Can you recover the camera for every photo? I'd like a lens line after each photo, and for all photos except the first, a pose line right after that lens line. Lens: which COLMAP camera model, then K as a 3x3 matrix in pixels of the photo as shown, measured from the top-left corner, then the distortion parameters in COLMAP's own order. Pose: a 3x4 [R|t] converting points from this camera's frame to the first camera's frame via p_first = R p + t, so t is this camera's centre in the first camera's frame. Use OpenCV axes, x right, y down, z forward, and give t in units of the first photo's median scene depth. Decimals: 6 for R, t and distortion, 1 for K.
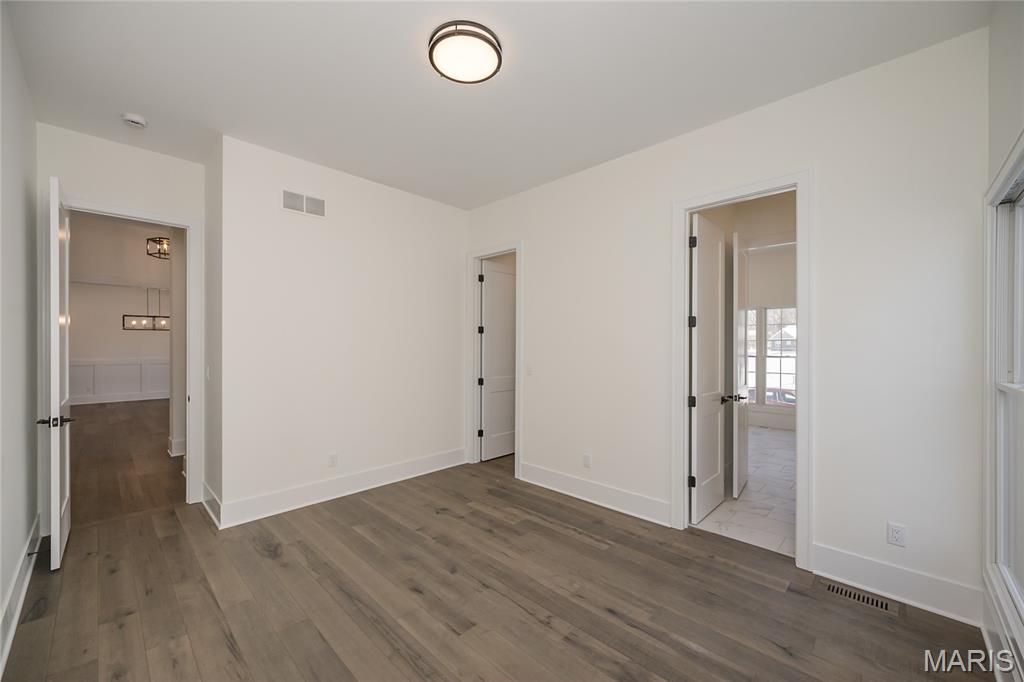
lens RADIAL K [[403.5, 0, 512.0], [0, 403.5, 341.0], [0, 0, 1]] dist [-0.001074, -0.000006]
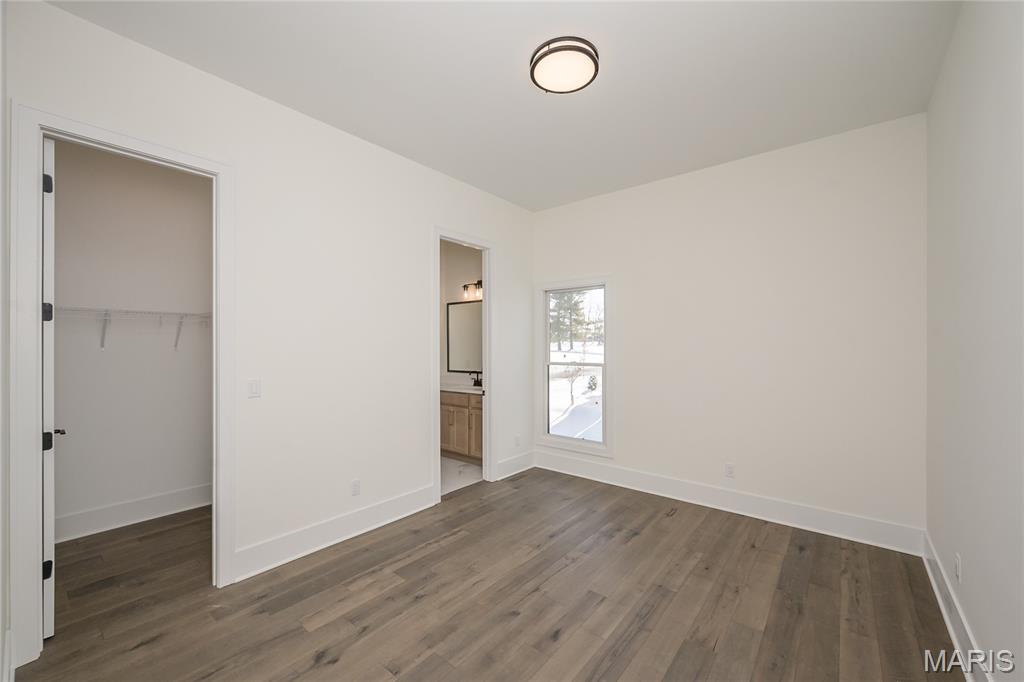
lens RADIAL K [[403.5, 0, 512.0], [0, 403.5, 341.0], [0, 0, 1]] dist [-0.001074, -0.000006]
pose [[-0.074840, 0.008061, 0.997163, -0.917428], [-0.005689, 0.999948, -0.008511, -0.021482], [-0.997179, -0.006310, -0.074791, 0.951131]]
